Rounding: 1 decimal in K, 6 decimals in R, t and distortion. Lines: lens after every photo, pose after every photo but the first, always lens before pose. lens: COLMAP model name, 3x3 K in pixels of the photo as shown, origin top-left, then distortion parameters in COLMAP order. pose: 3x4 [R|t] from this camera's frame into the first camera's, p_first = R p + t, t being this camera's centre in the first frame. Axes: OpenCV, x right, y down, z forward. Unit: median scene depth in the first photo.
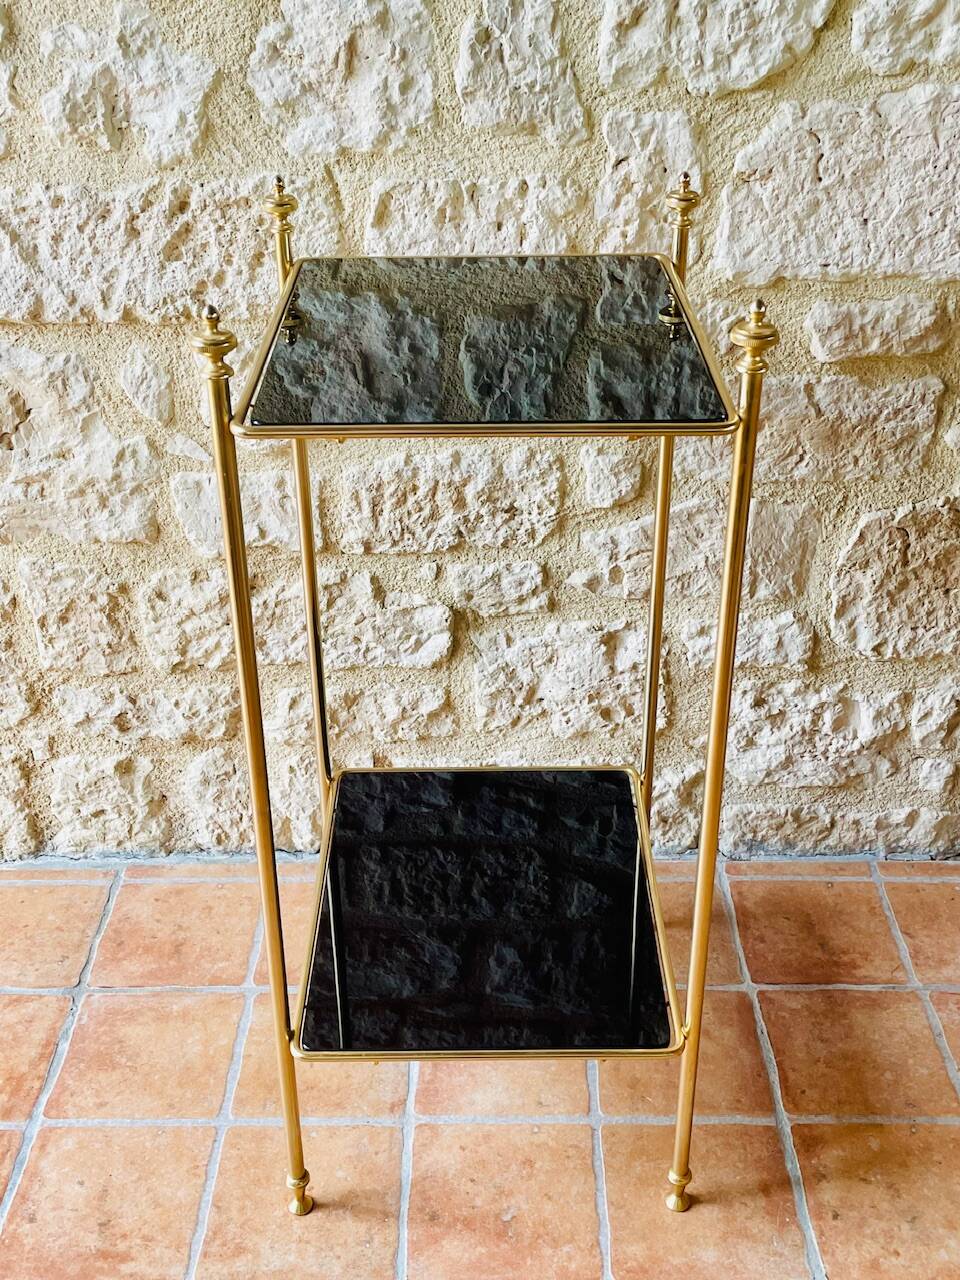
lens RADIAL K [[1401.3, 0, 484.2], [0, 1401.3, 640.5], [0, 0, 1]] dist [0.125712, -0.231849]
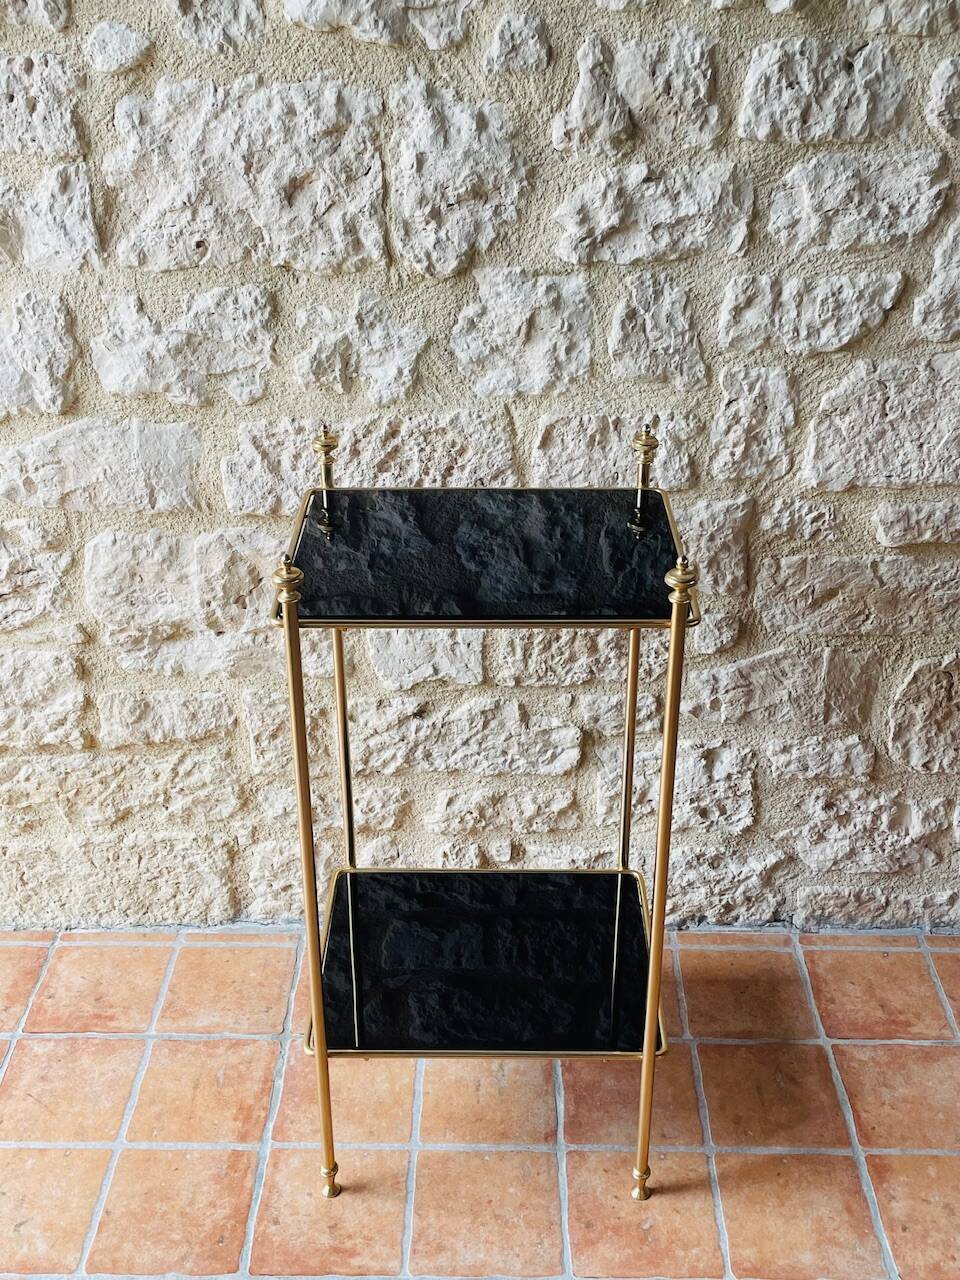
lens RADIAL K [[1361.6, 0, 476.5], [0, 1361.6, 618.3], [0, 0, 1]] dist [0.133799, -0.268764]
pose [[0.999916, 0.006797, -0.011079, -0.110624], [-0.007143, 0.999477, -0.031537, -0.087465], [0.010859, 0.031613, 0.999441, -0.229148]]
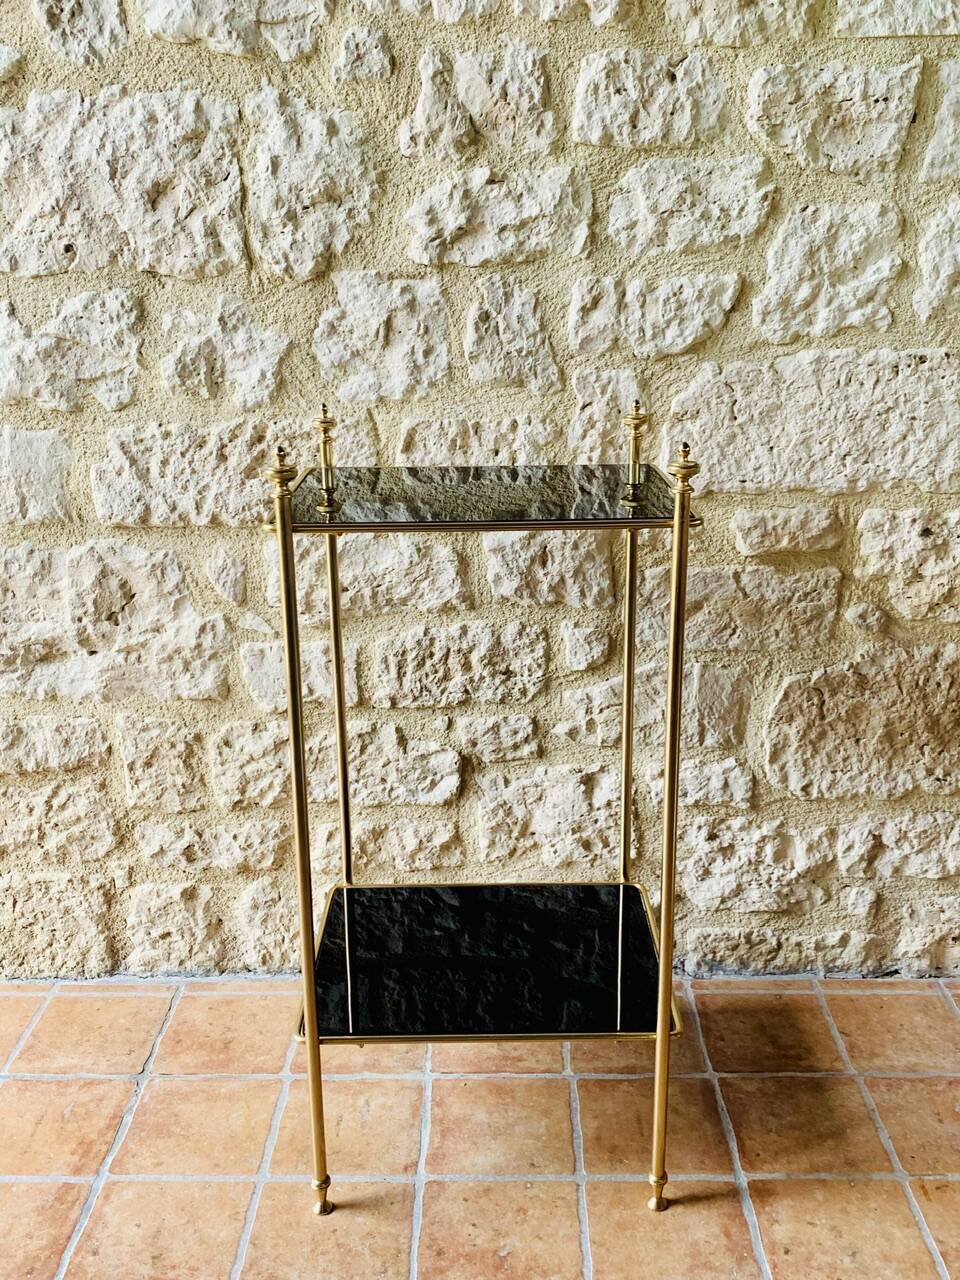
lens RADIAL K [[1190.8, 0, 486.5], [0, 1190.8, 641.6], [0, 0, 1]] dist [0.178143, -0.548292]
pose [[0.999978, -0.000791, -0.006572, 0.007780], [-0.000643, 0.976538, -0.215345, 0.114432], [0.006588, 0.215344, 0.976516, -0.059715]]
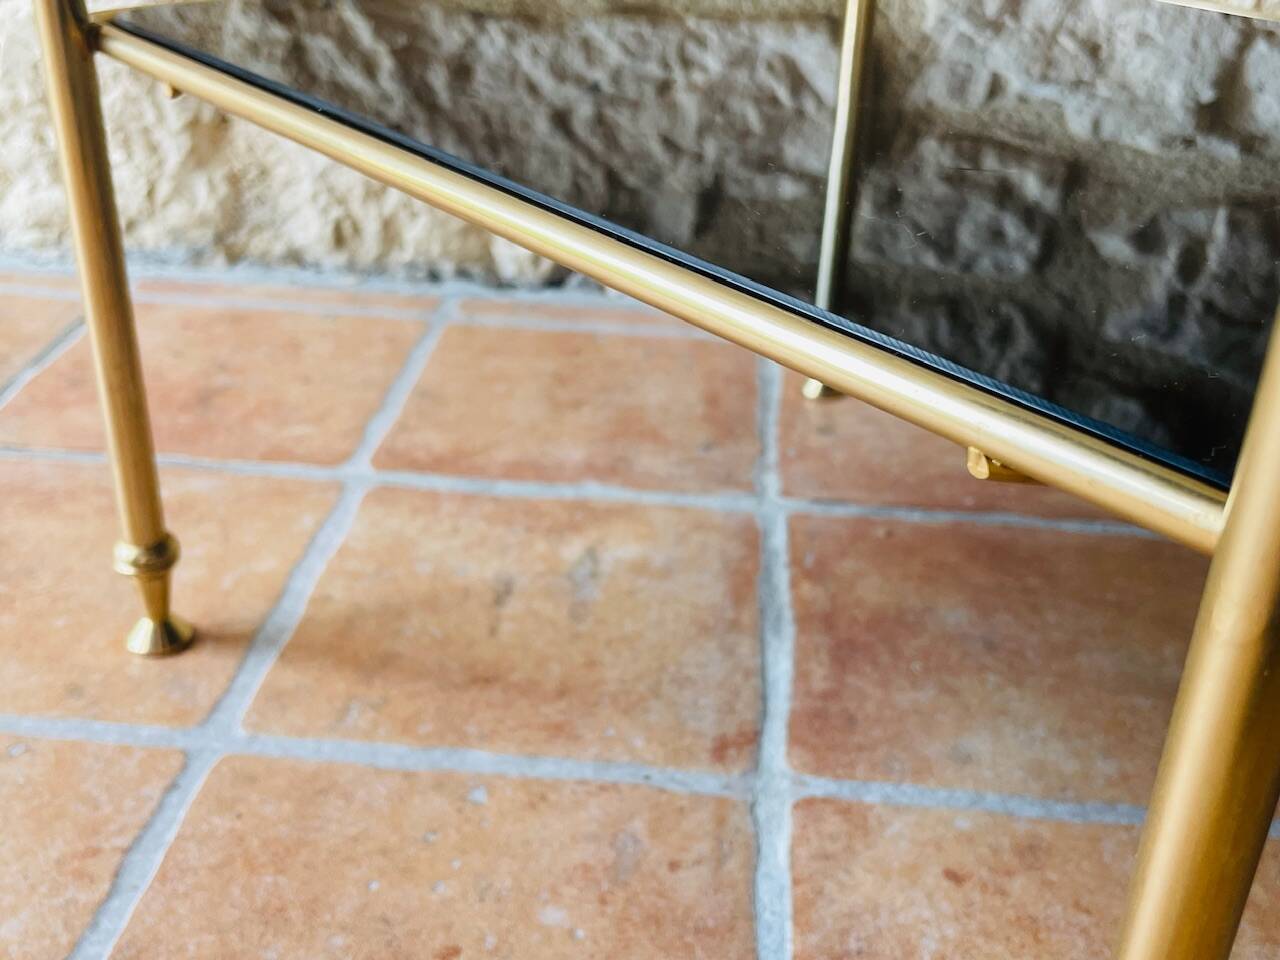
lens RADIAL K [[1401.3, 0, 640.0], [0, 1401.3, 480.0], [0, 0, 1]] dist [0.125712, -0.231849]
pose [[0.995600, 0.072235, -0.059688, -0.064966], [-0.073425, 0.997138, -0.017991, 0.260193], [0.058218, 0.022294, 0.998055, 0.633363]]
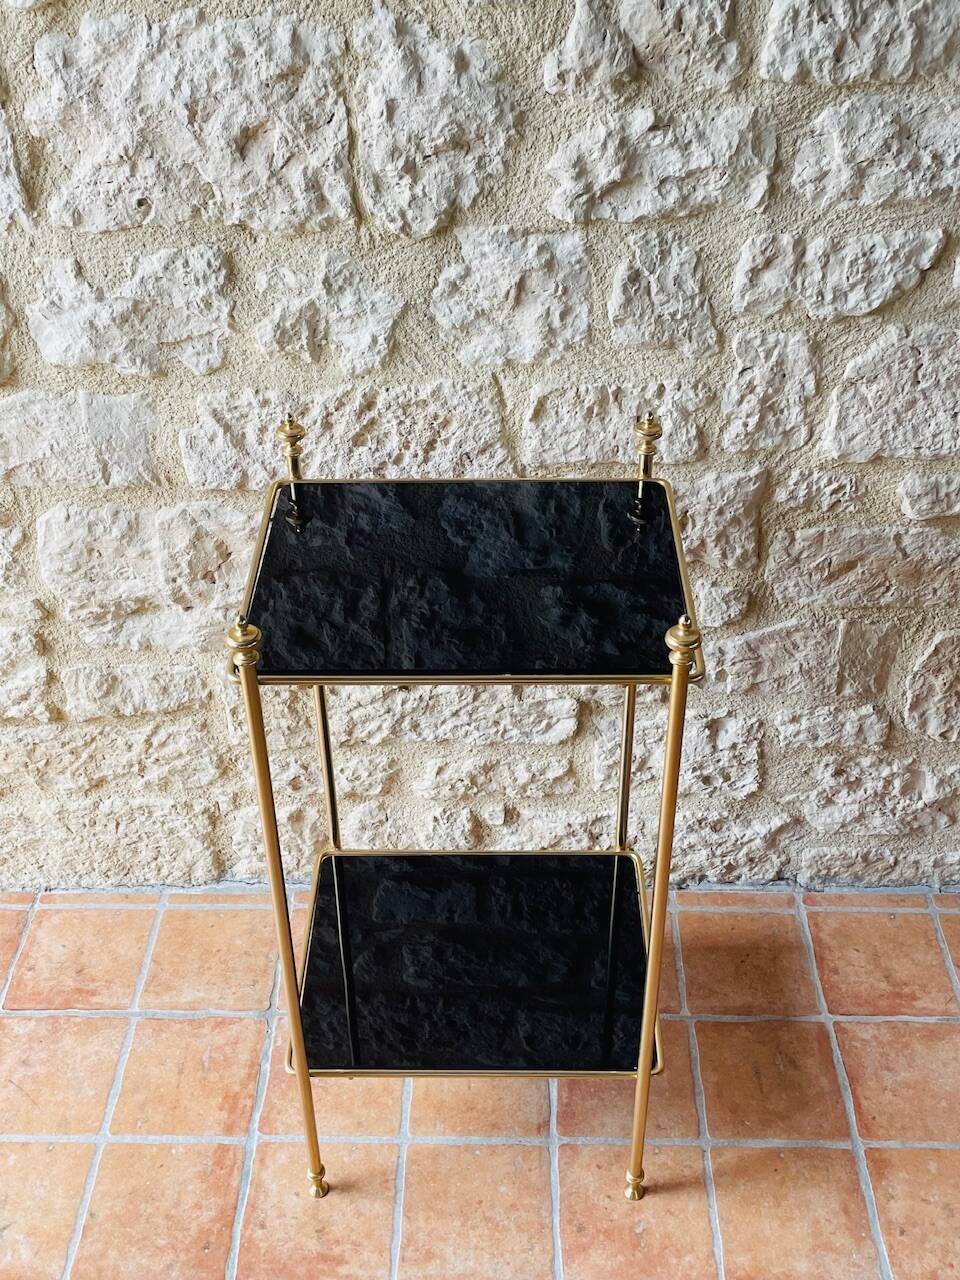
lens RADIAL K [[1364.3, 0, 478.6], [0, 1364.3, 612.6], [0, 0, 1]] dist [0.125399, -0.231706]
pose [[0.999874, 0.003167, -0.015540, -0.094725], [-0.001294, 0.992882, 0.119094, -0.245777], [0.015807, -0.119059, 0.992761, -0.133751]]
